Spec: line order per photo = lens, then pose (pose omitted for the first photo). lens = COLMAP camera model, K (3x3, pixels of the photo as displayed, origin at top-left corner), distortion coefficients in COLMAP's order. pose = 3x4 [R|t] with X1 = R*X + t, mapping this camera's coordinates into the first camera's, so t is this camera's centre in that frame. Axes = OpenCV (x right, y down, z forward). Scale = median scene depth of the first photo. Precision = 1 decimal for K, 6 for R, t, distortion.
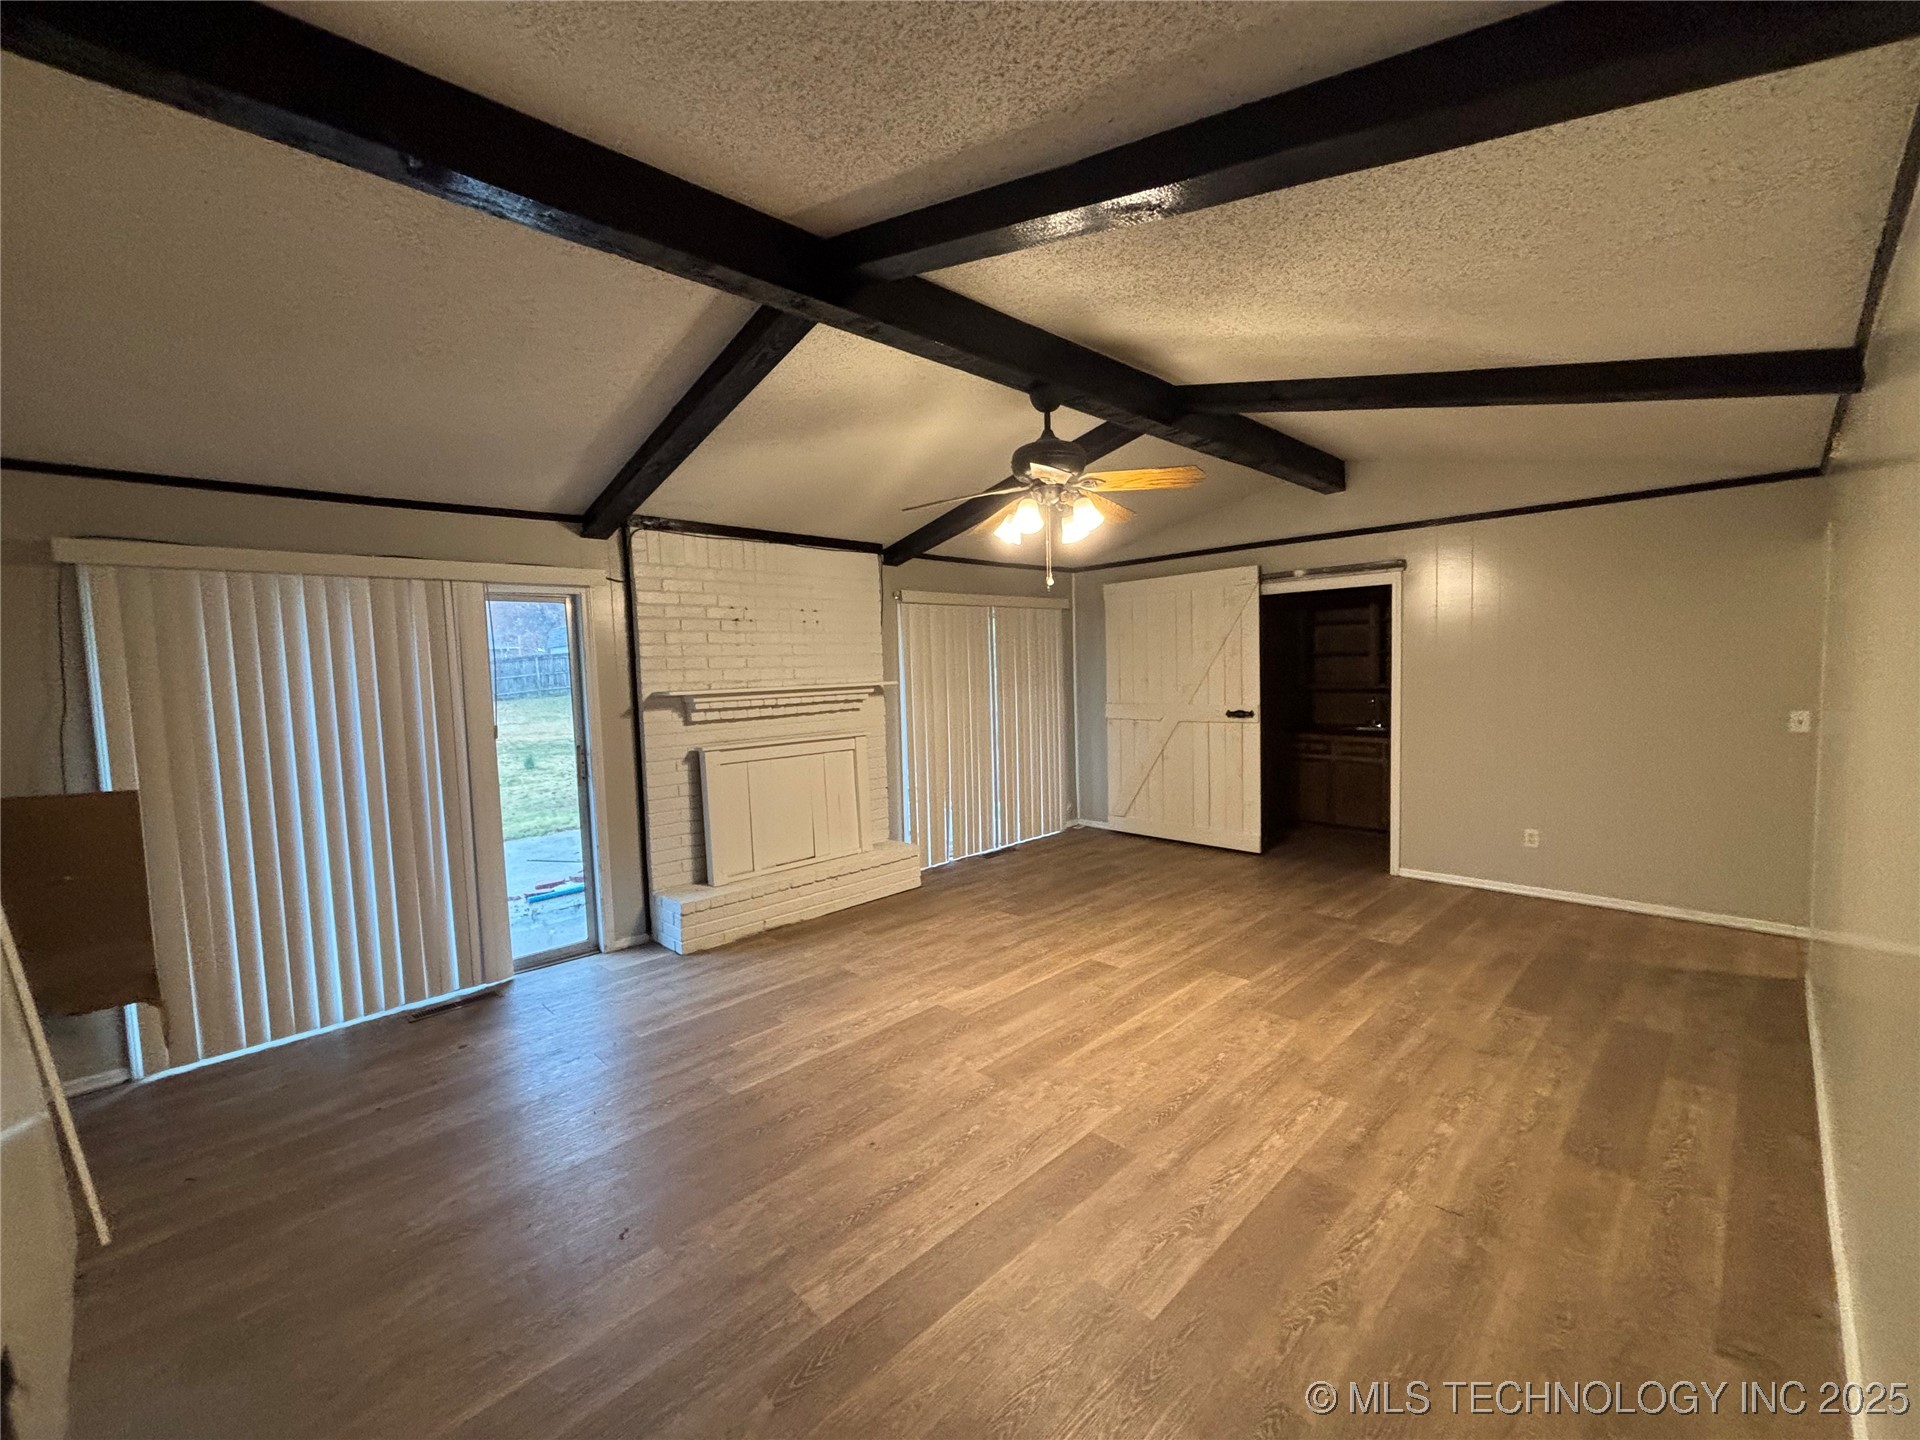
lens RADIAL K [[773.7, 0, 956.9], [0, 773.7, 724.8], [0, 0, 1]] dist [-0.001404, 0.000320]
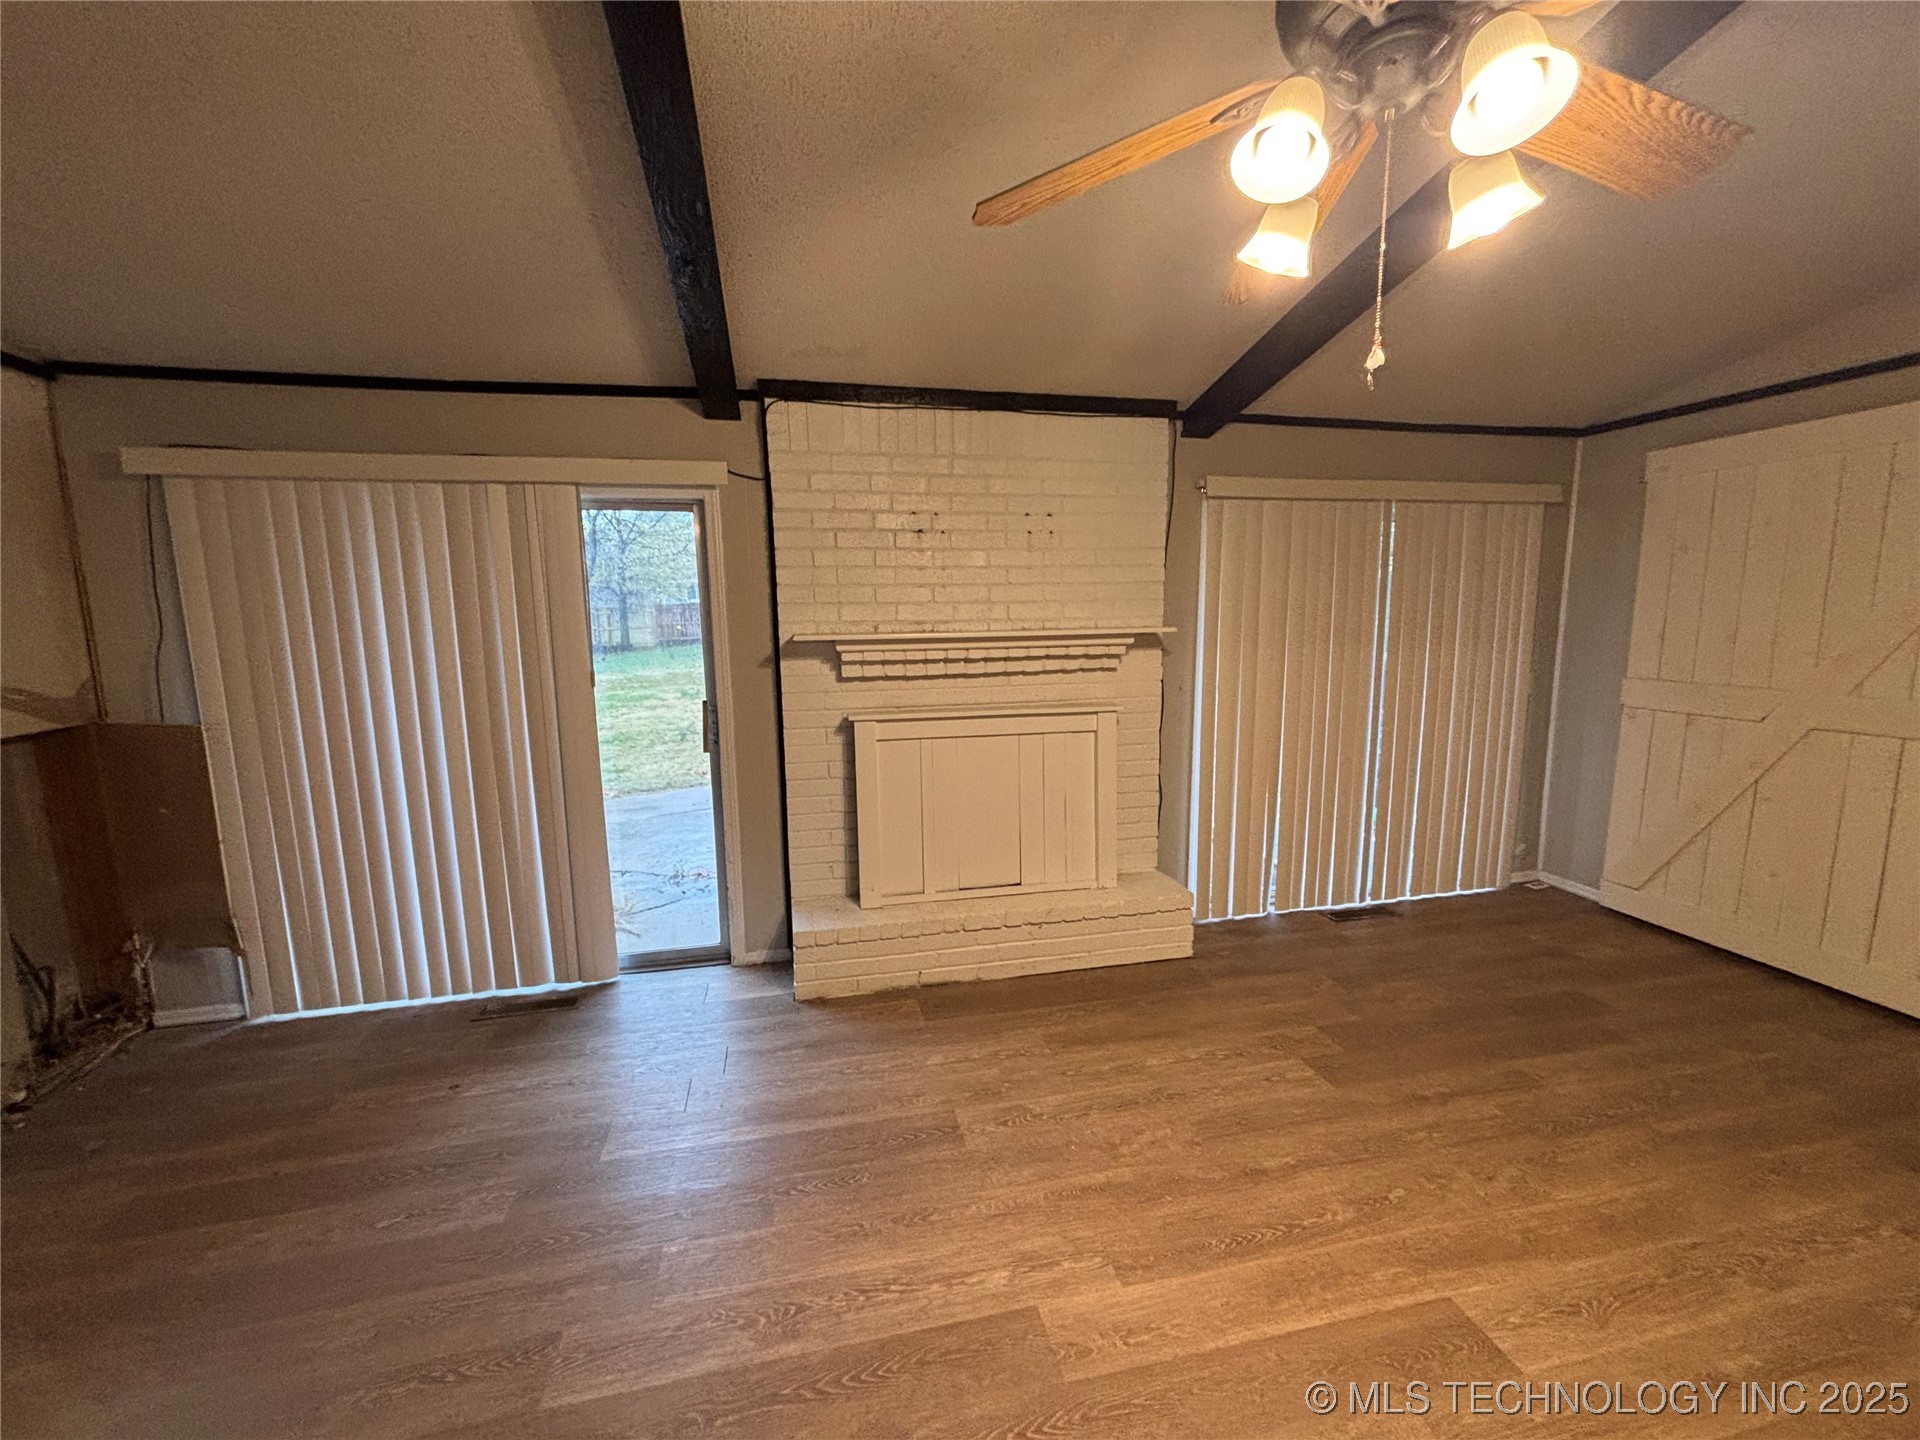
lens RADIAL K [[773.7, 0, 955.2], [0, 773.7, 721.6], [0, 0, 1]] dist [-0.001404, 0.000320]
pose [[0.852854, 0.095152, -0.513406, 0.114214], [-0.053382, 0.993993, 0.095544, -0.037367], [0.519413, -0.054078, 0.852810, 0.452904]]
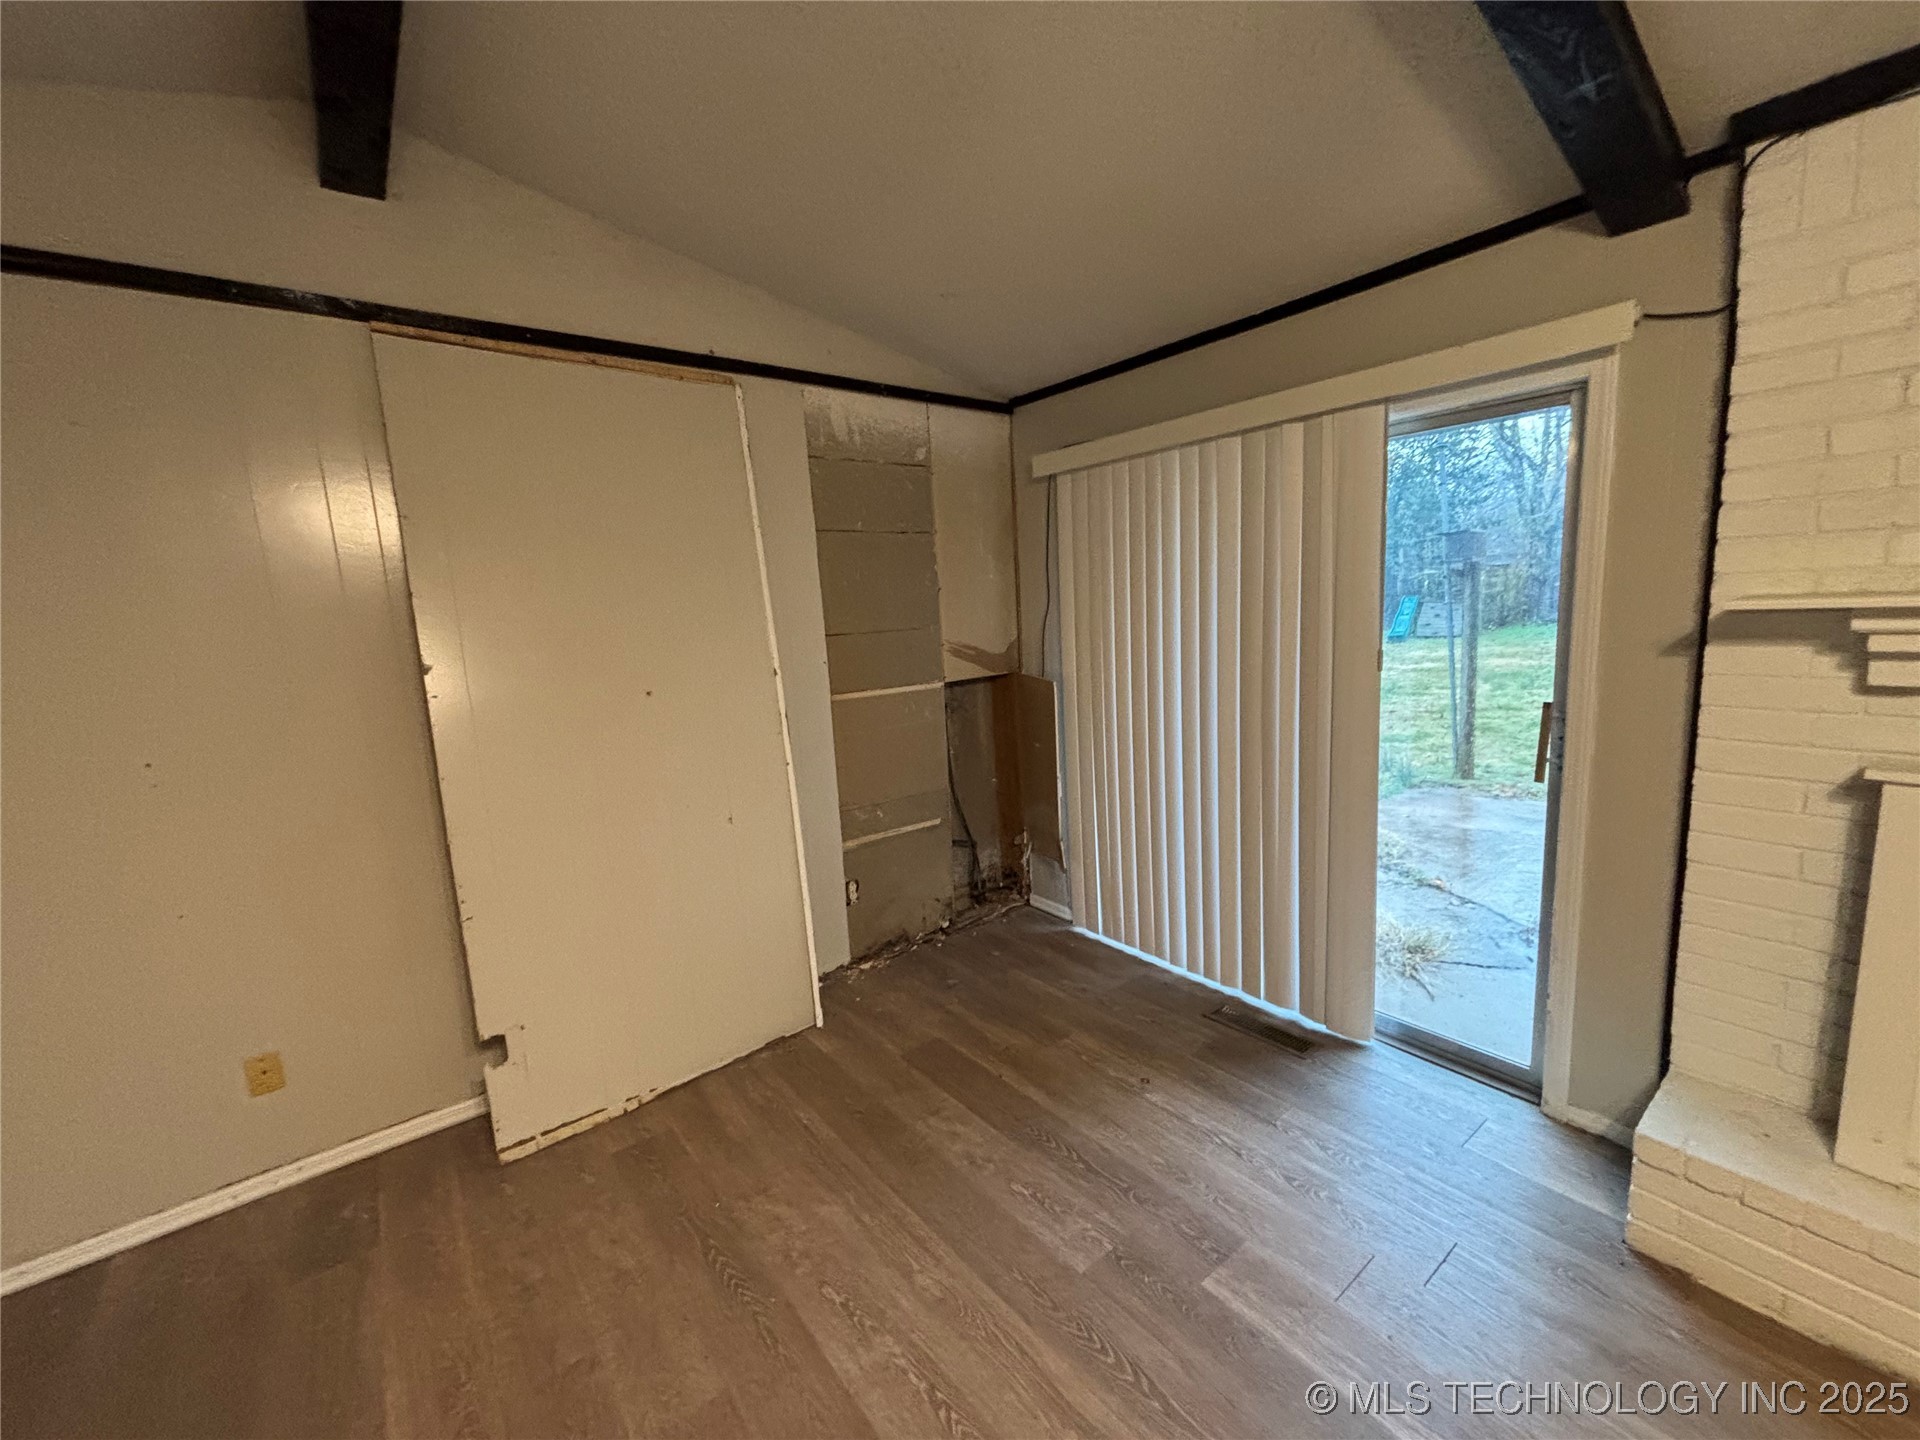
lens RADIAL K [[773.7, 0, 956.4], [0, 773.7, 715.5], [0, 0, 1]] dist [-0.001404, 0.000320]
pose [[-0.103362, 0.185153, -0.977259, 0.031681], [-0.017854, 0.982018, 0.187943, -0.048391], [0.994484, 0.036874, -0.098197, 0.645061]]
